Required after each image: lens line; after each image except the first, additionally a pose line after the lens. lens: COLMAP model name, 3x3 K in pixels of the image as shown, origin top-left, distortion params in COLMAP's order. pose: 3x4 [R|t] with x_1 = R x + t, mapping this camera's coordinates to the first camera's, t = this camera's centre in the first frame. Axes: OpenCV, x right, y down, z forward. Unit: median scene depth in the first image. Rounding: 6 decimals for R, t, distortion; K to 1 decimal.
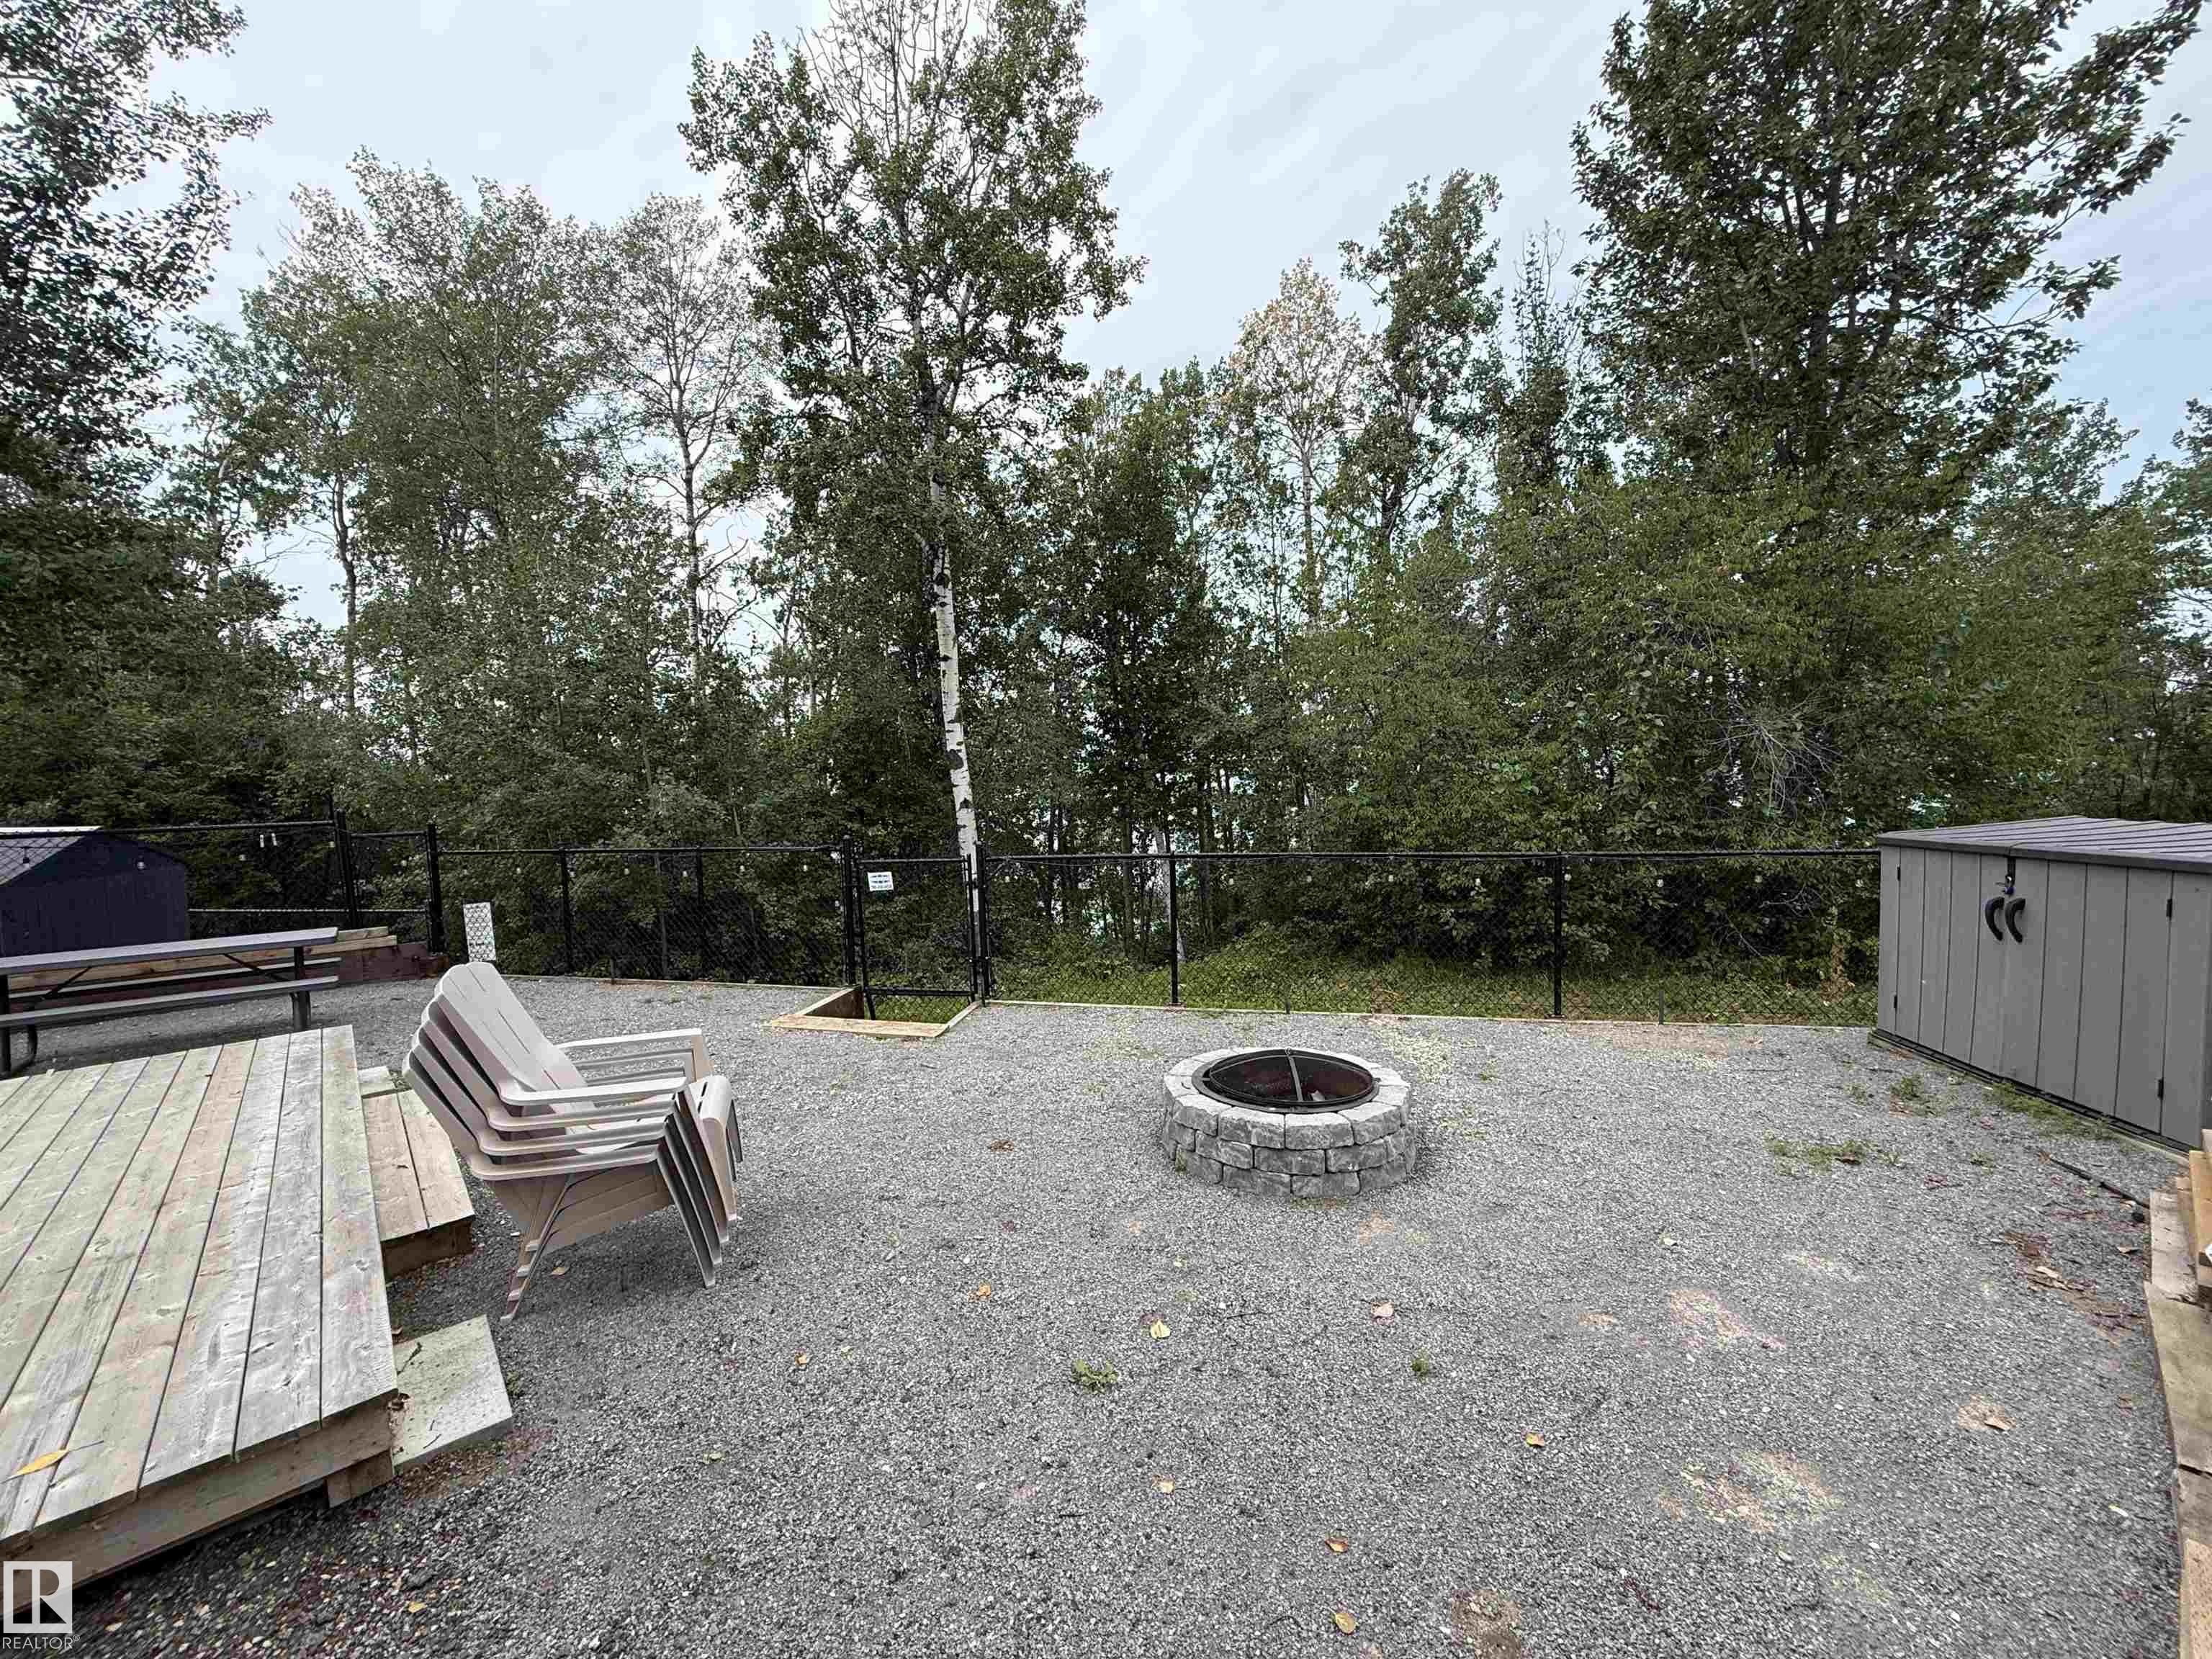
lens RADIAL K [[867.5, 0, 1106.0], [0, 867.5, 829.5], [0, 0, 1]] dist [-0.002150, 0.000182]
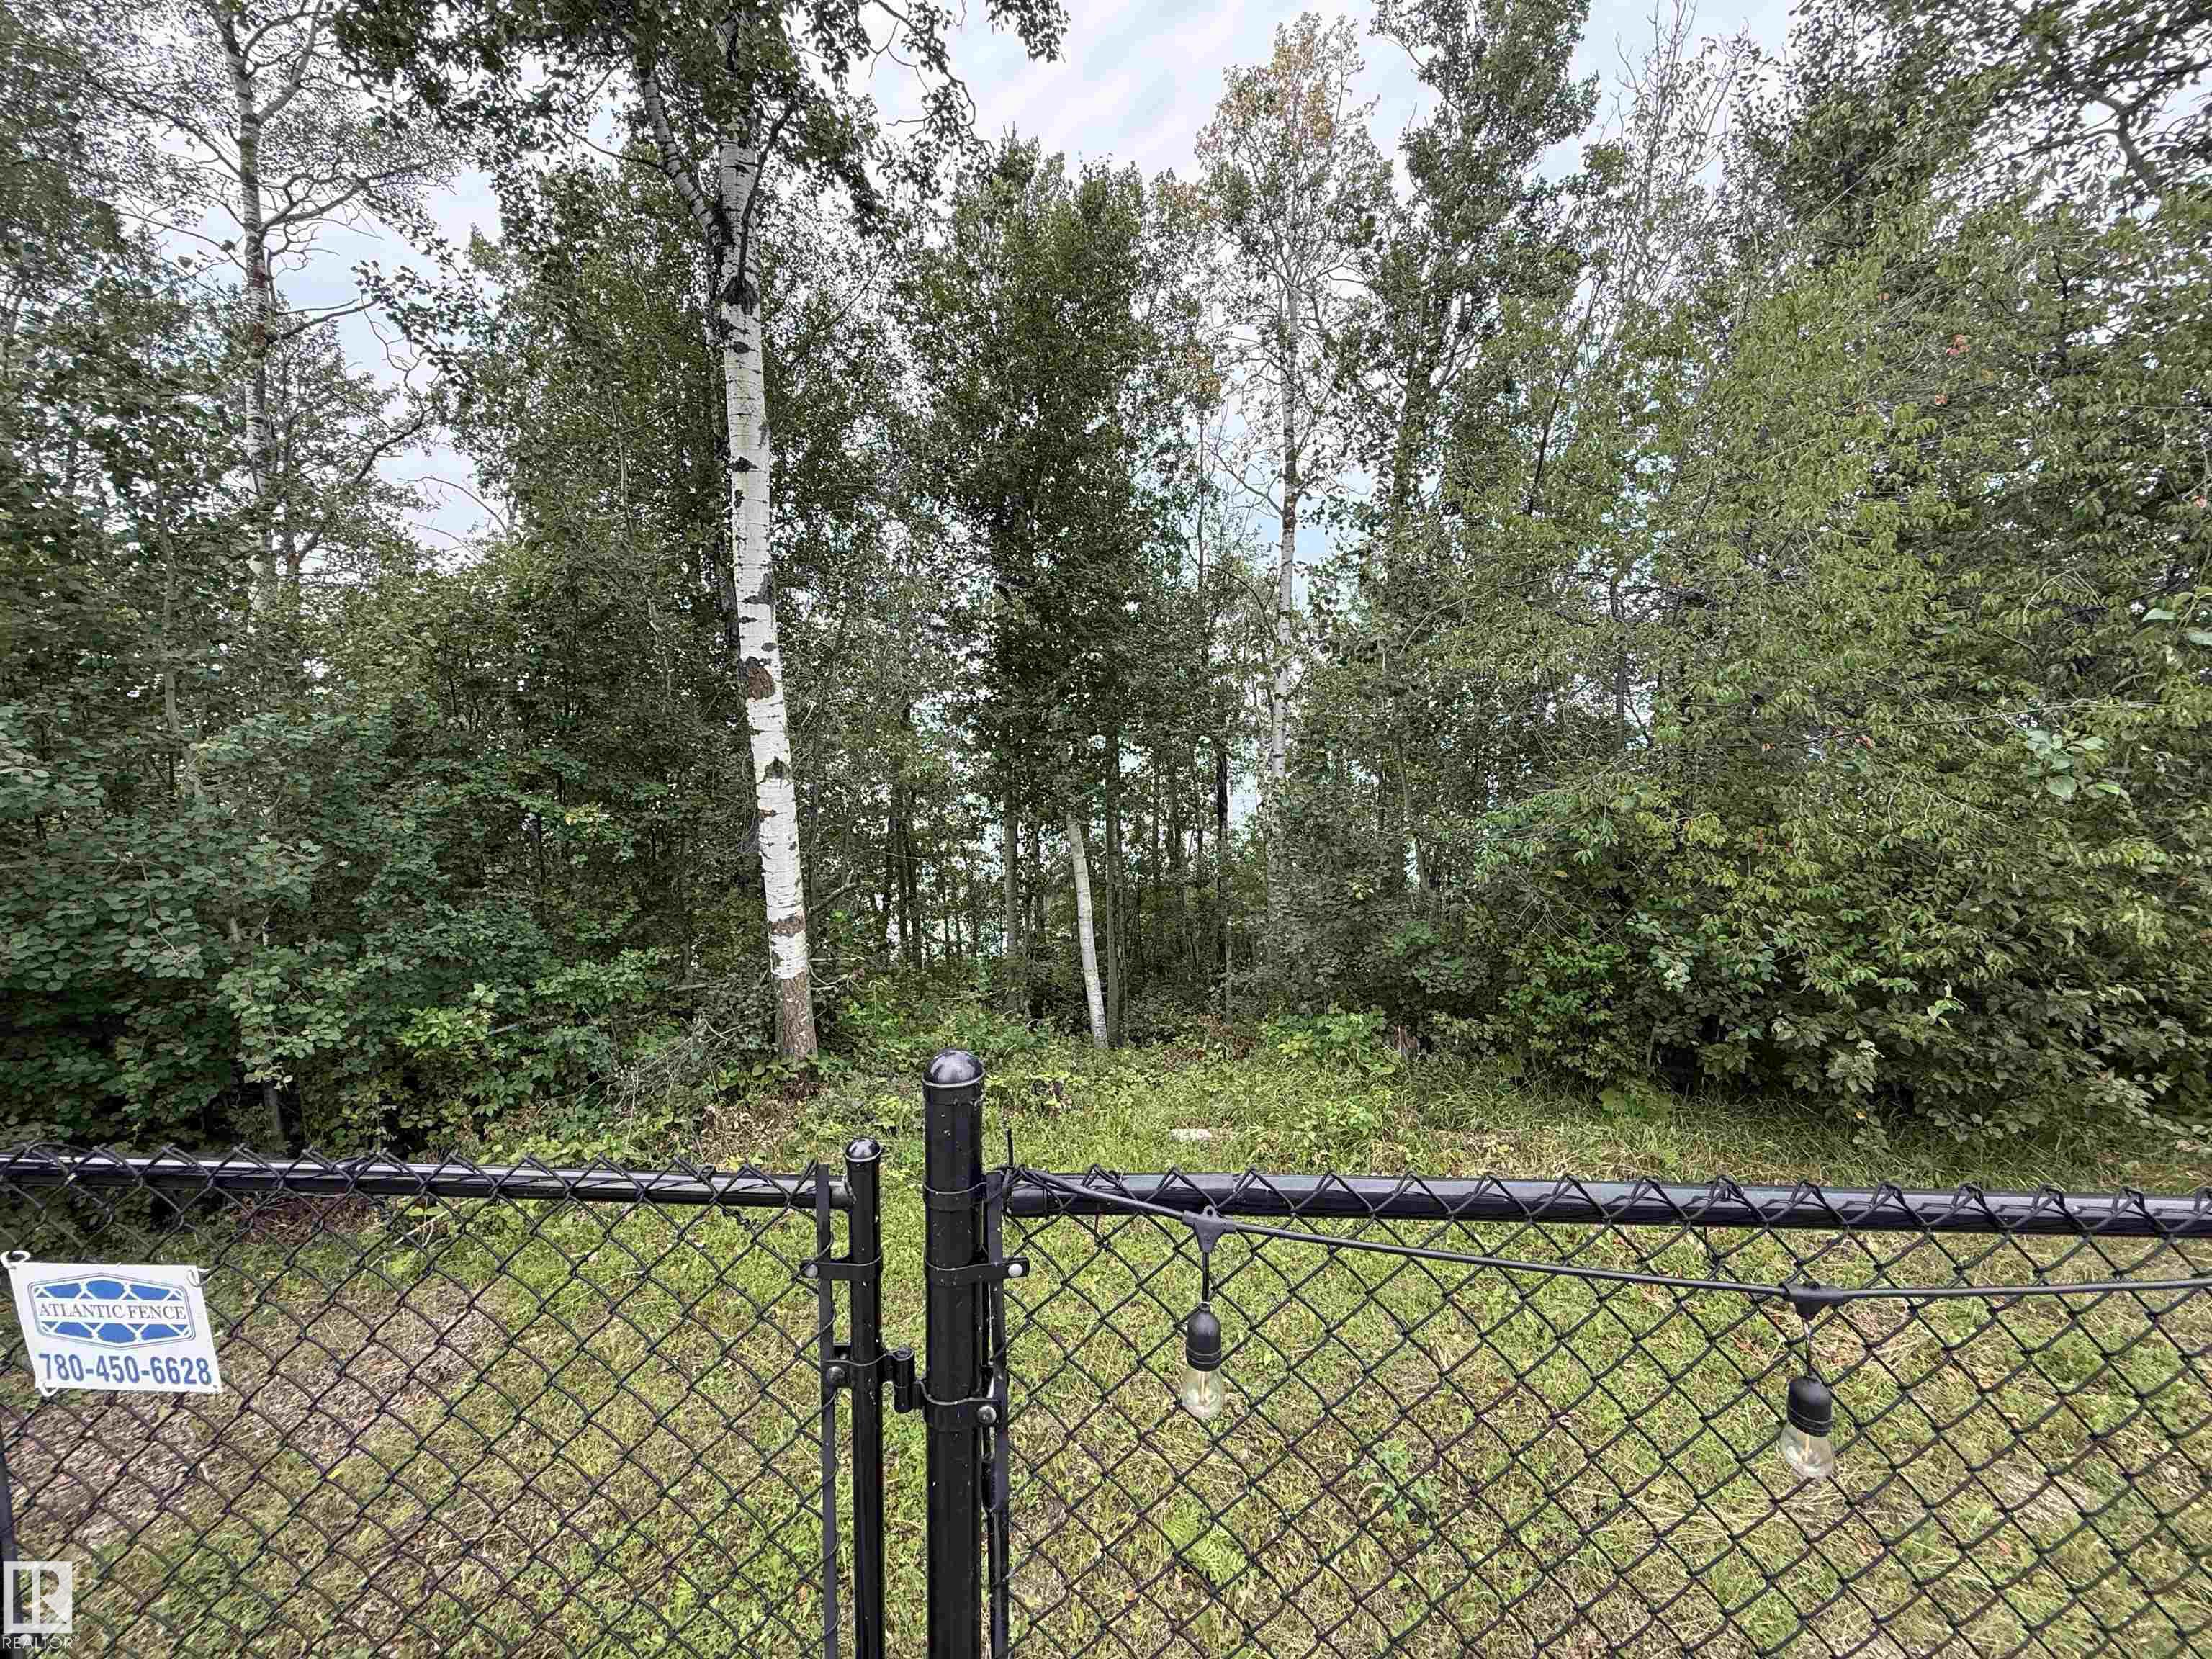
lens RADIAL K [[867.5, 0, 1106.0], [0, 867.5, 829.5], [0, 0, 1]] dist [-0.002150, 0.000182]
pose [[0.976302, 0.034346, 0.213668, -0.082191], [-0.039198, 0.999060, 0.018510, -0.011481], [-0.212831, -0.026447, 0.976731, 0.470685]]
